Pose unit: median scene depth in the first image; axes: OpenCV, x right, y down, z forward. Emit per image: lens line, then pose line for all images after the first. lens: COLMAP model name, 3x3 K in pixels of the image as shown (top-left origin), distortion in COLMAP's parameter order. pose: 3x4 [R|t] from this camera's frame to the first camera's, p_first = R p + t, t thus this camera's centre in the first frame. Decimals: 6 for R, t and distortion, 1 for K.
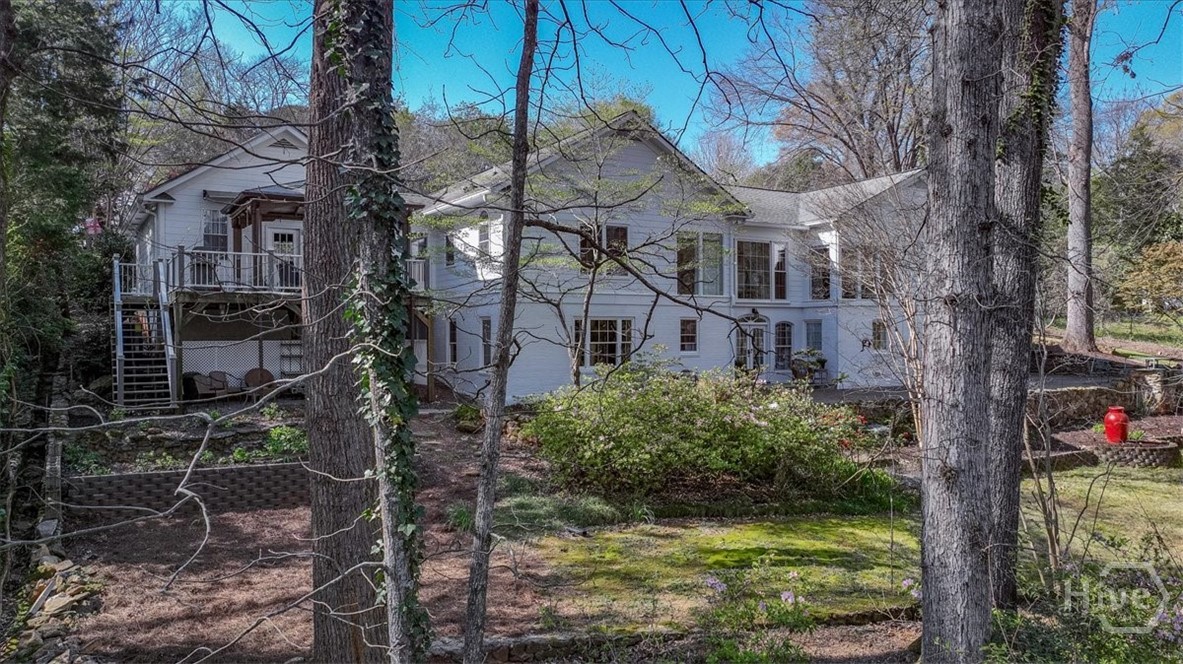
lens RADIAL K [[842.8, 0, 591.5], [0, 842.8, 332.0], [0, 0, 1]] dist [0.004817, -0.001656]
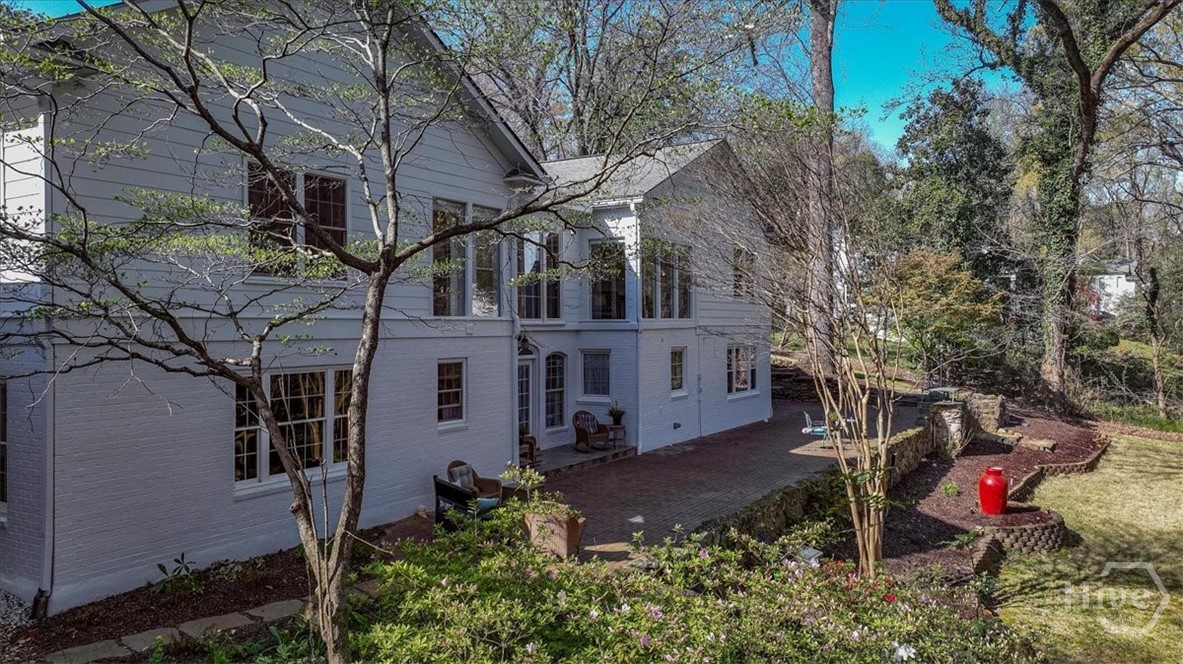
lens RADIAL K [[842.8, 0, 591.5], [0, 842.8, 332.0], [0, 0, 1]] dist [0.004817, -0.001656]
pose [[0.889033, -0.002020, 0.457839, -0.045479], [-0.001824, 0.999967, 0.007954, -0.033821], [-0.457840, -0.007906, 0.888999, 0.415013]]
